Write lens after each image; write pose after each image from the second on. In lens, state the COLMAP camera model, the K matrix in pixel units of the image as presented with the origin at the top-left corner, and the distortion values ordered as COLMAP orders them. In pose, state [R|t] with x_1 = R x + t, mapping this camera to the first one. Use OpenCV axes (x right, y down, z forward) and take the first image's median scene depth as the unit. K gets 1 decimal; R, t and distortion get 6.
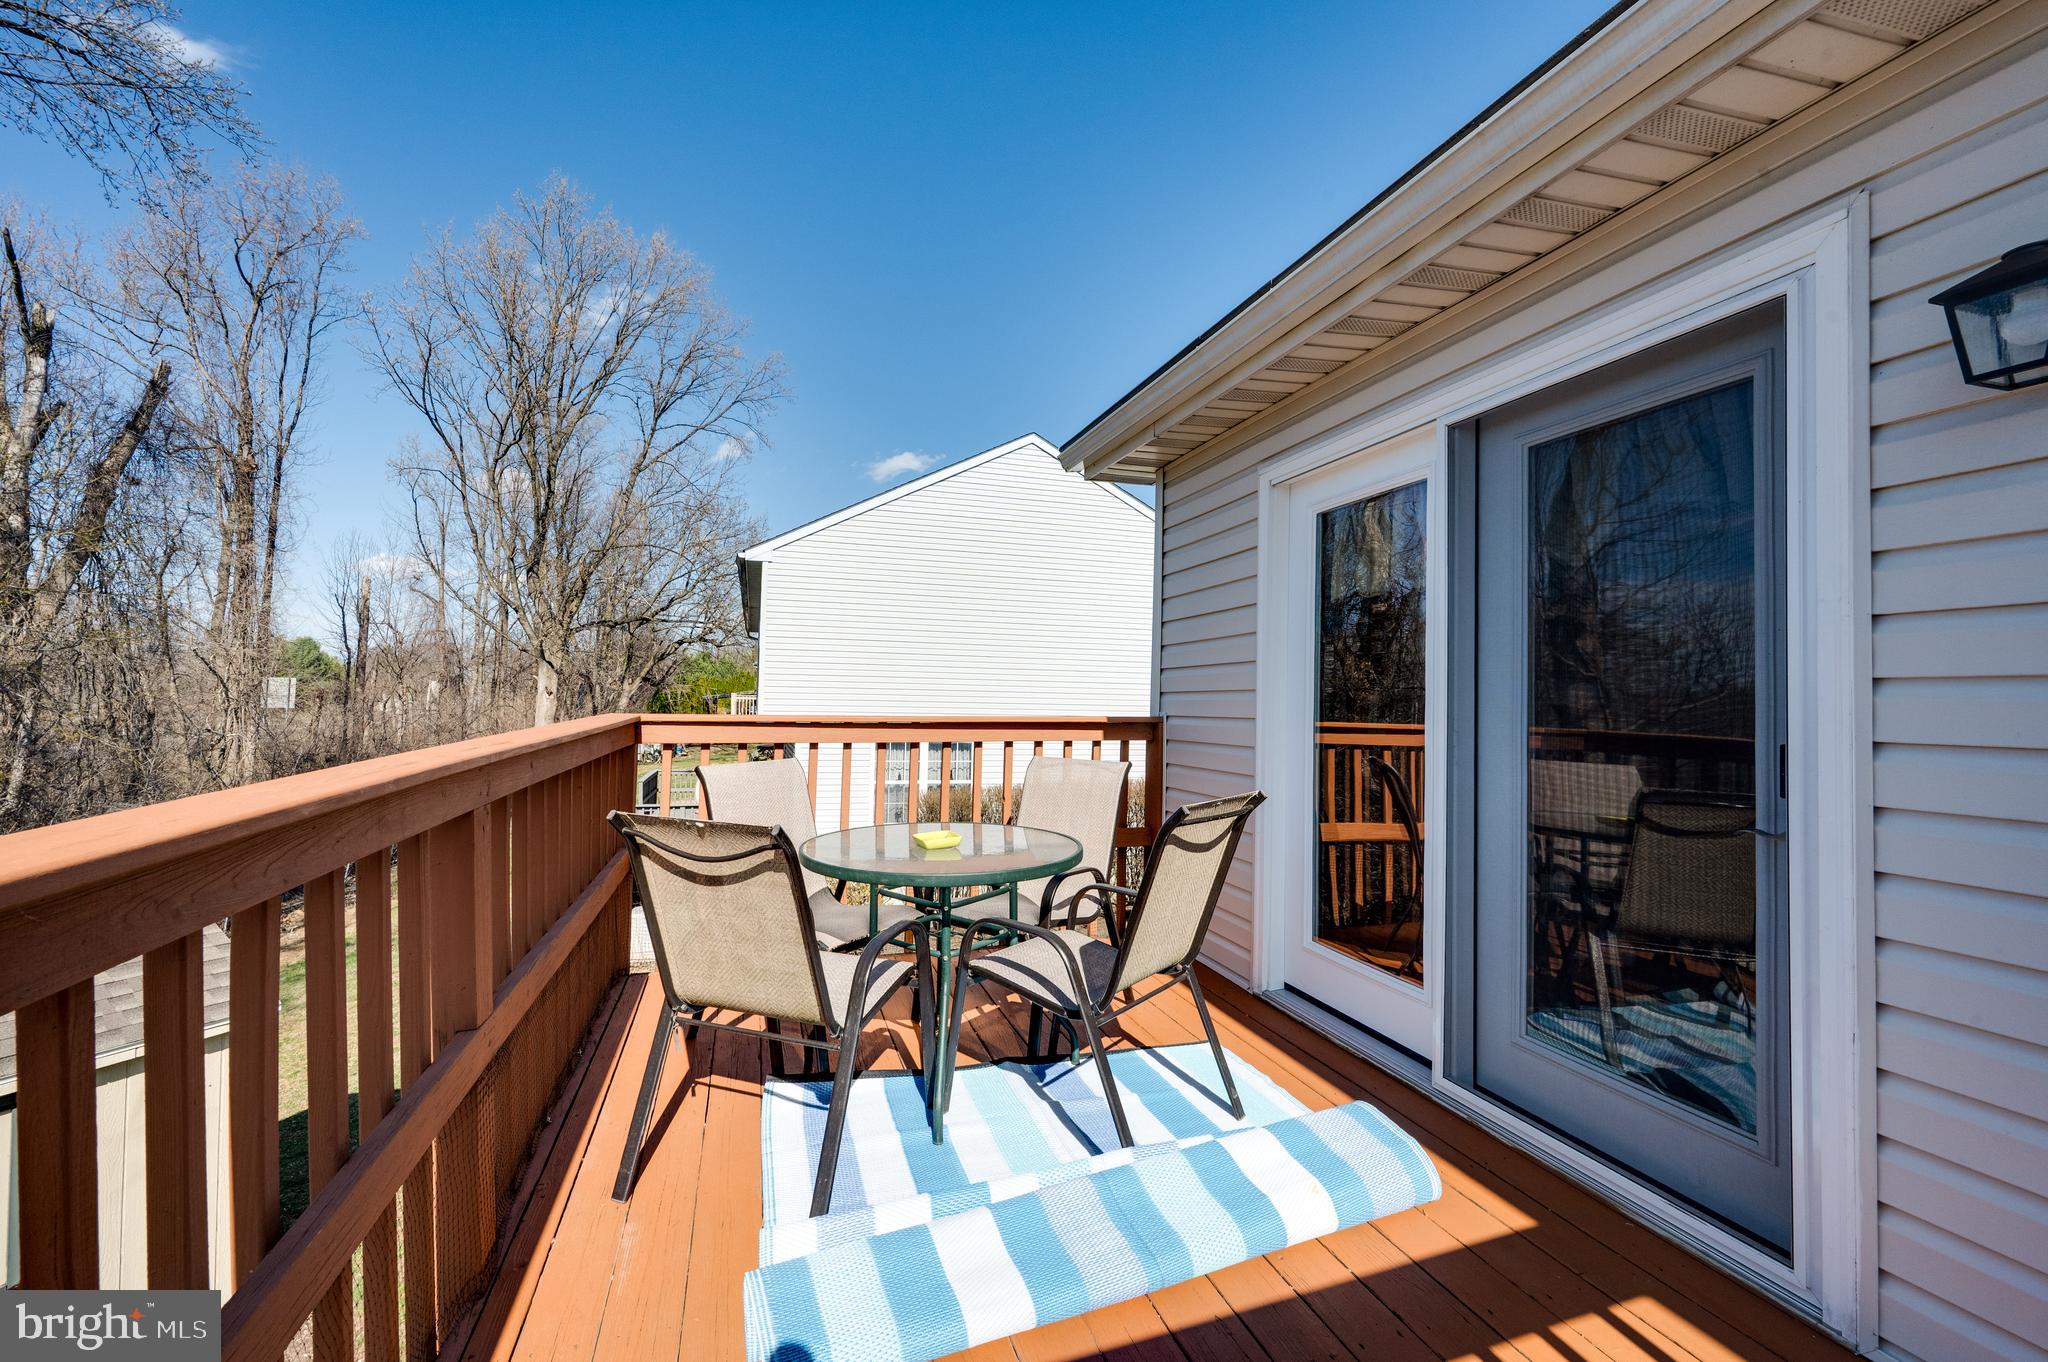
lens RADIAL K [[837.5, 0, 996.4], [0, 837.5, 704.3], [0, 0, 1]] dist [-0.007882, -0.000172]
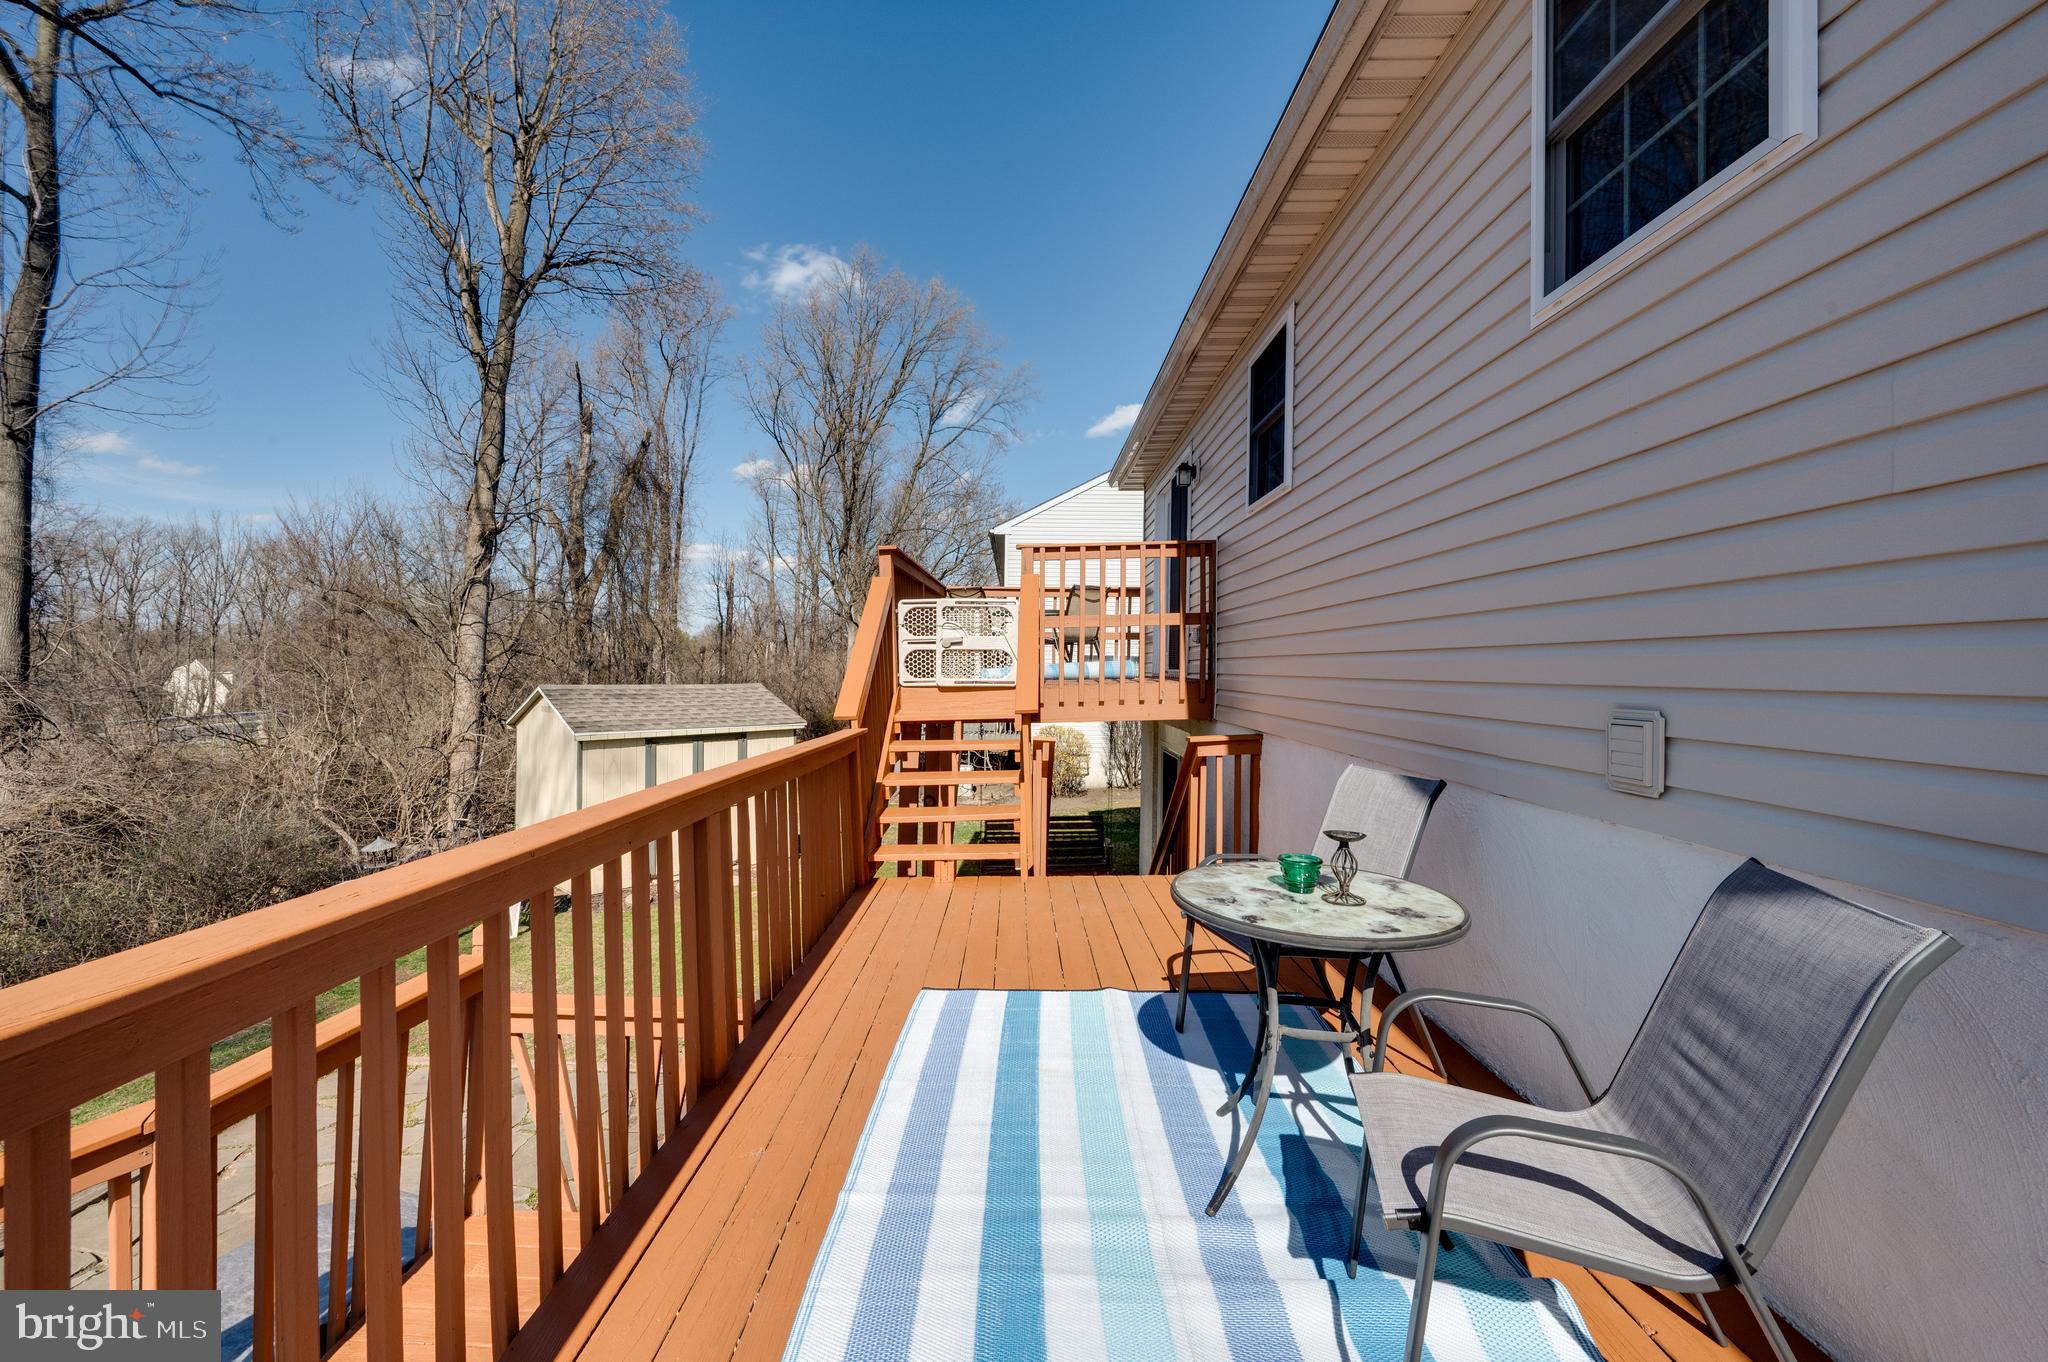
lens RADIAL K [[837.5, 0, 1013.6], [0, 837.5, 662.6], [0, 0, 1]] dist [-0.007882, -0.000172]
pose [[0.959543, -0.007650, -0.281457, 0.052949], [0.003359, 0.999871, -0.015723, 0.028105], [0.281541, 0.014142, 0.959445, -0.146380]]
